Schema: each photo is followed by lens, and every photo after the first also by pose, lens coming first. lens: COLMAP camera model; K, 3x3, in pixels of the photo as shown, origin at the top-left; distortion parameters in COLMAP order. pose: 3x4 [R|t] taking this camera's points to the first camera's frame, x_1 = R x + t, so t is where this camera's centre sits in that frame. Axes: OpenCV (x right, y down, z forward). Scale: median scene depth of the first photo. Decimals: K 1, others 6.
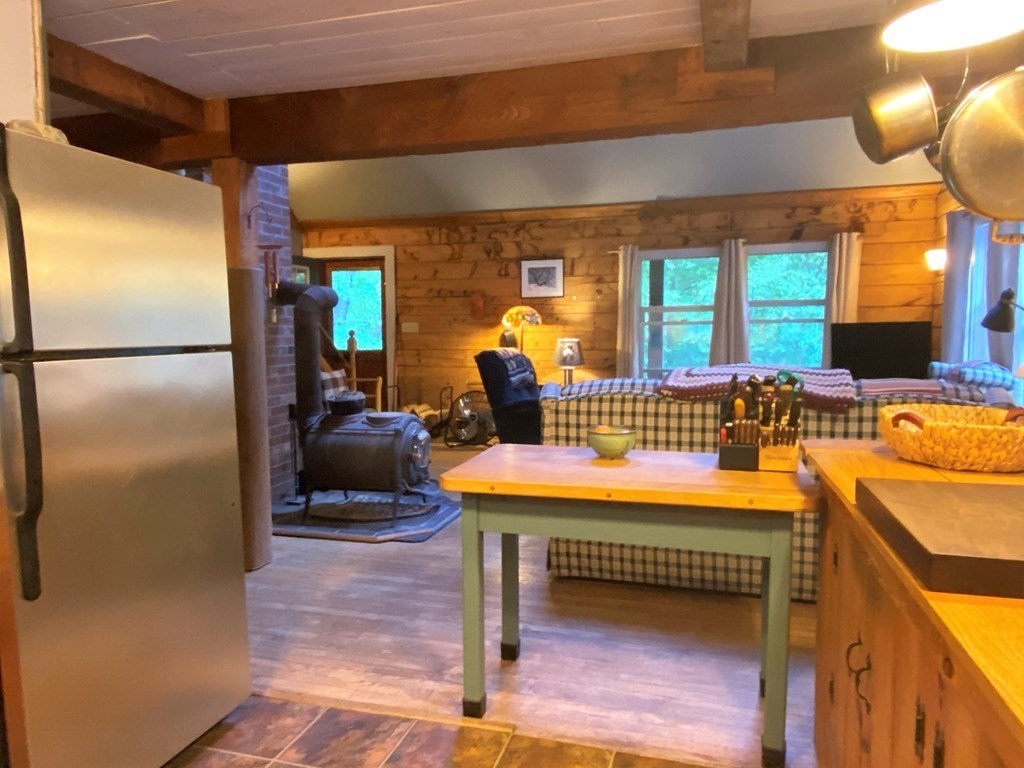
lens RADIAL K [[684.0, 0, 512.3], [0, 684.0, 384.2], [0, 0, 1]] dist [0.028516, -0.041619]
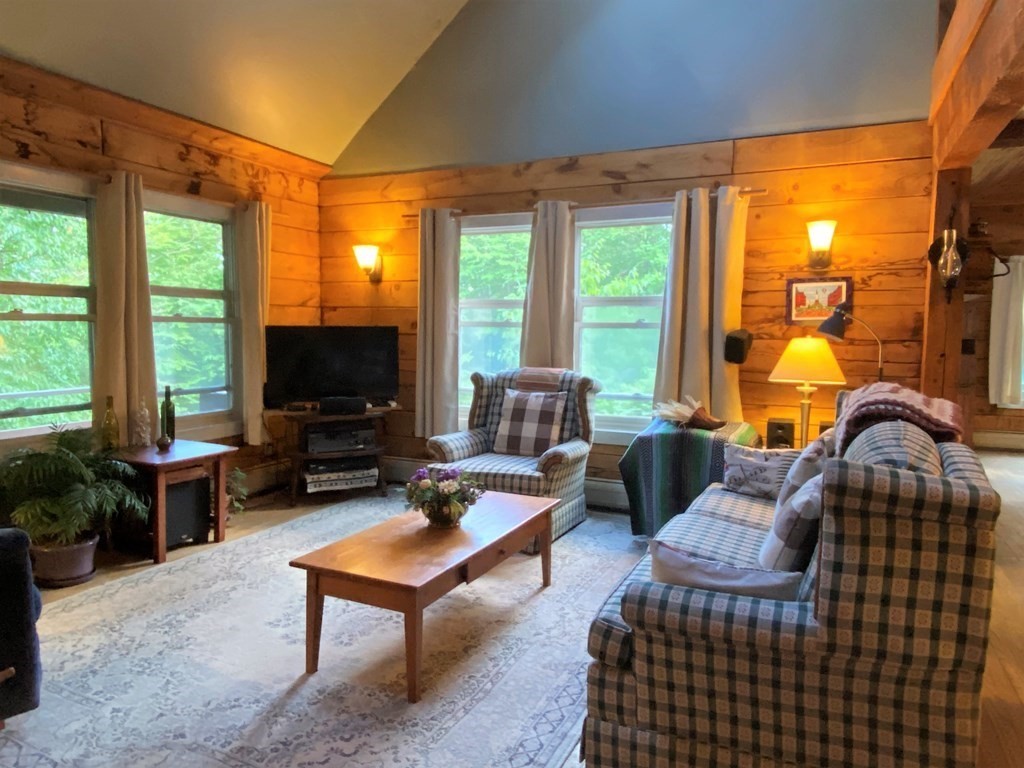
lens RADIAL K [[684.0, 0, 513.1], [0, 684.0, 388.6], [0, 0, 1]] dist [0.028516, -0.041619]
pose [[0.143955, -0.070835, 0.987046, -0.212941], [0.063464, 0.996042, 0.062225, -0.049344], [-0.987547, 0.053684, 0.147881, 0.624662]]
